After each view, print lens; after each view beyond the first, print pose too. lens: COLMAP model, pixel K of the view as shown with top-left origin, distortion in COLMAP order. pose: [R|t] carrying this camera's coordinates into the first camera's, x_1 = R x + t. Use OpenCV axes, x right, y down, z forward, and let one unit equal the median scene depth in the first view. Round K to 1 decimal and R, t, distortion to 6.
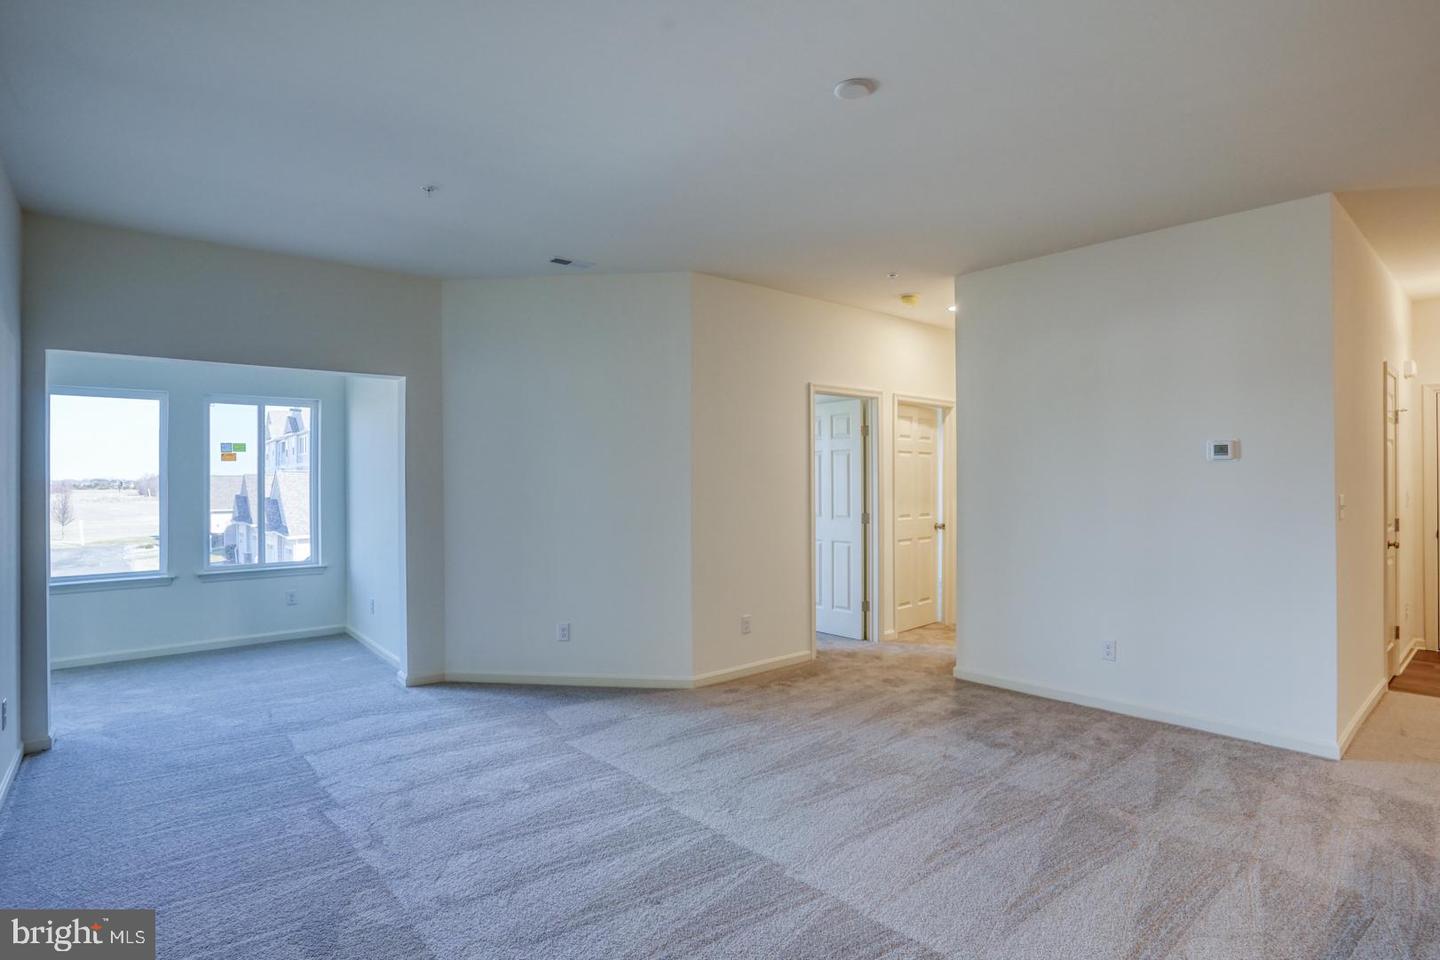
lens RADIAL K [[715.6, 0, 751.6], [0, 715.6, 474.8], [0, 0, 1]] dist [-0.029388, 0.000844]
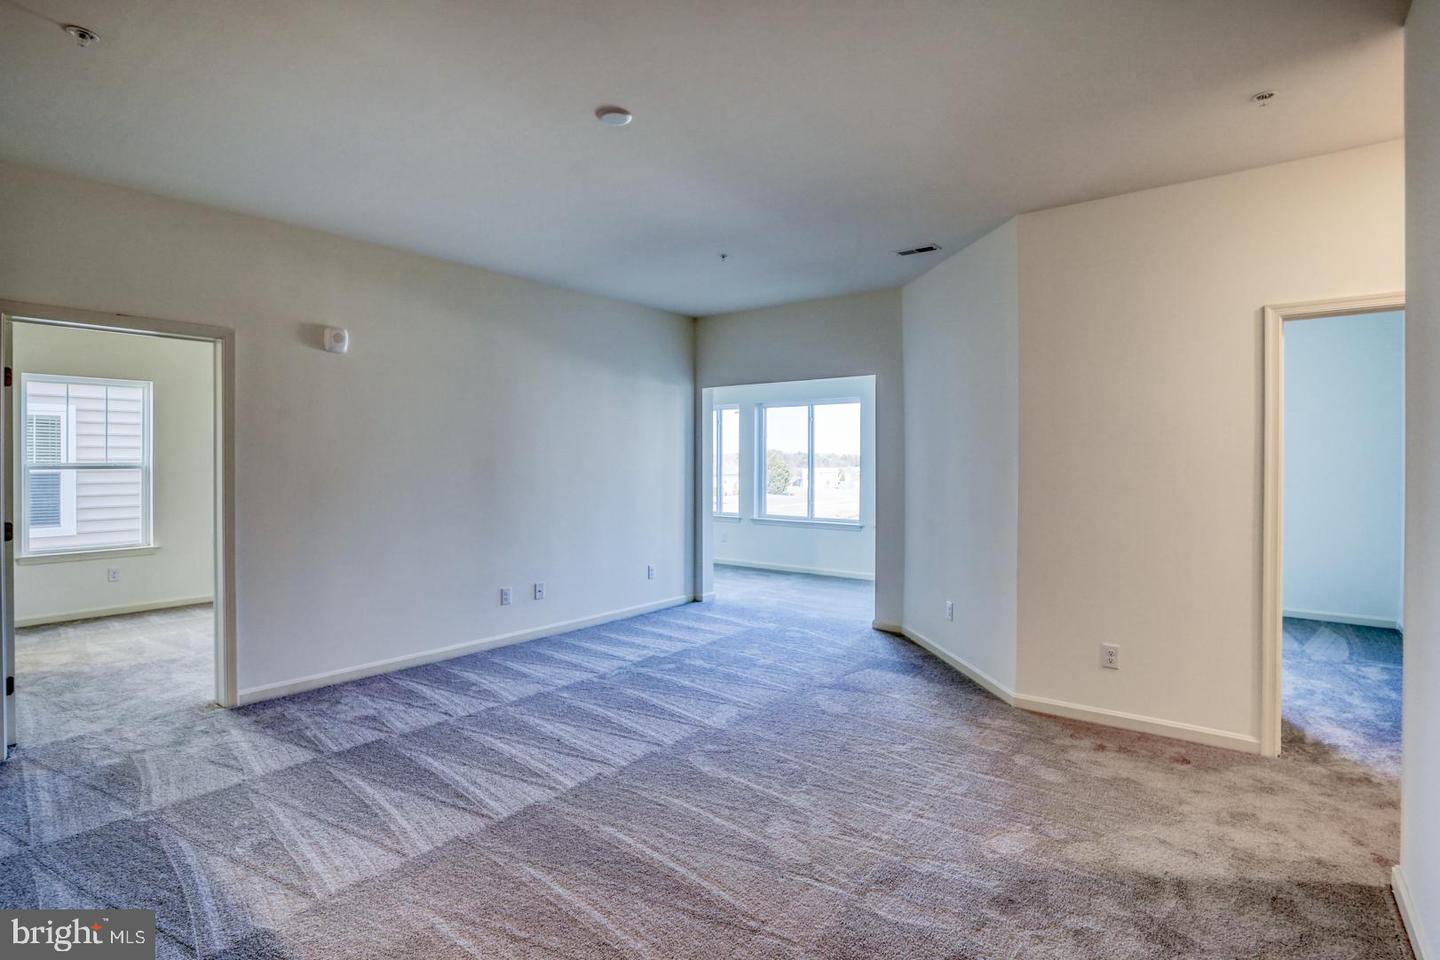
lens RADIAL K [[735.5, 0, 717.4], [0, 735.5, 460.6], [0, 0, 1]] dist [-0.034117, 0.001373]
pose [[0.183988, 0.008832, -0.982889, 0.699989], [-0.003666, 0.999959, 0.008299, 0.000526], [0.982922, 0.002076, 0.184013, 0.496020]]
